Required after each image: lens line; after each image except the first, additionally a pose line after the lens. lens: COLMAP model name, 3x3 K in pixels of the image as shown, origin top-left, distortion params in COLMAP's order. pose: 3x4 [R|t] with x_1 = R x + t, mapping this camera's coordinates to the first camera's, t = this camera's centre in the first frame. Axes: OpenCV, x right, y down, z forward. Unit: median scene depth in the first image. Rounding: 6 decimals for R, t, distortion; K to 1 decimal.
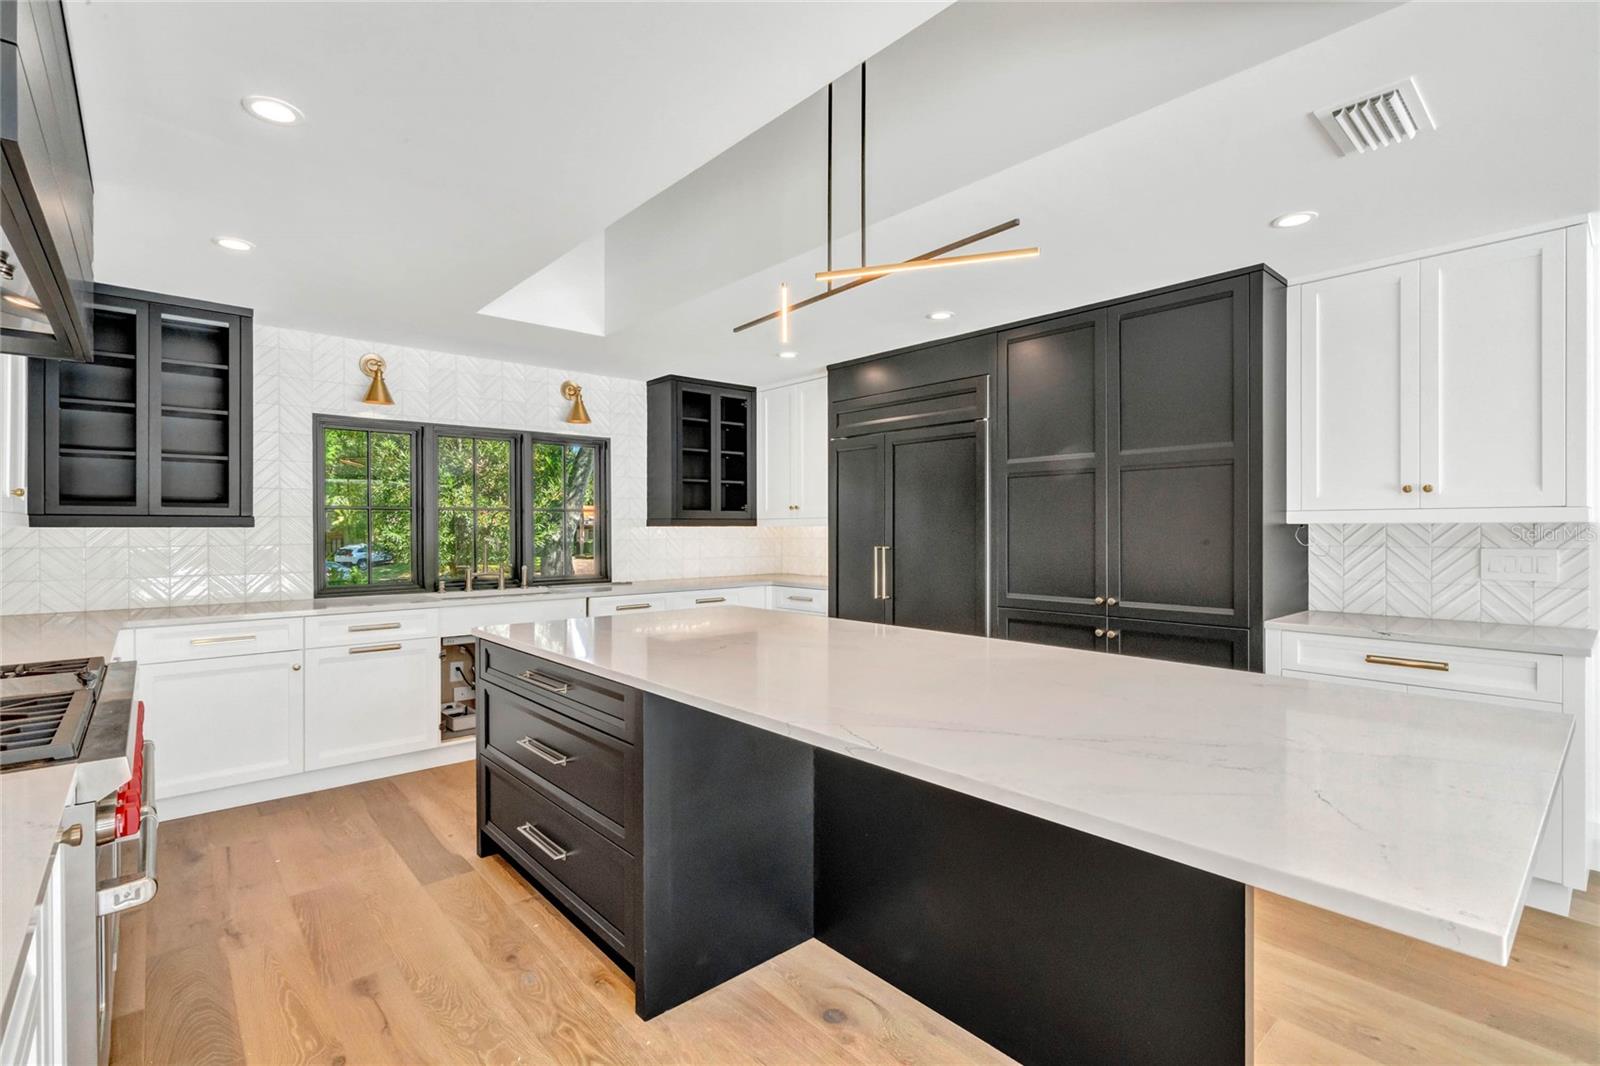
lens RADIAL K [[731.8, 0, 793.9], [0, 731.8, 529.4], [0, 0, 1]] dist [0.003018, 0.000026]
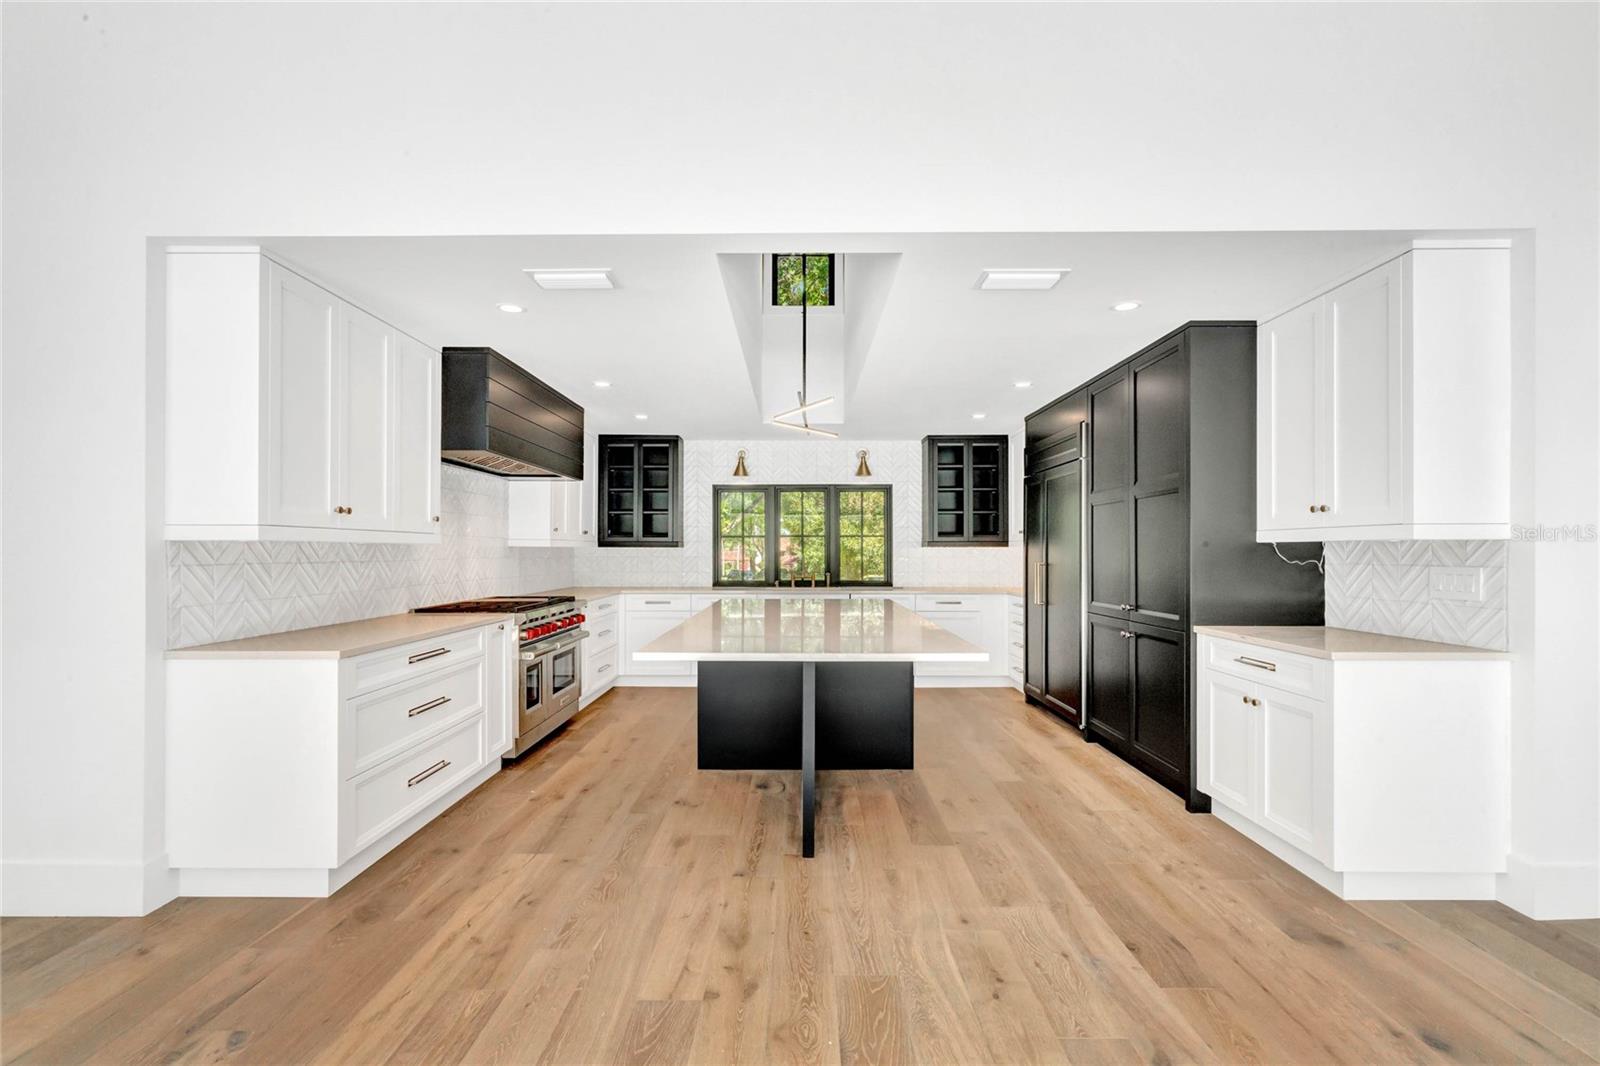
lens RADIAL K [[731.8, 0, 800.9], [0, 731.8, 543.2], [0, 0, 1]] dist [0.003018, 0.000026]
pose [[0.753712, -0.005440, -0.657182, 0.801783], [-0.003739, 0.999914, -0.012564, 0.009001], [0.657194, 0.011927, 0.753627, -0.252320]]
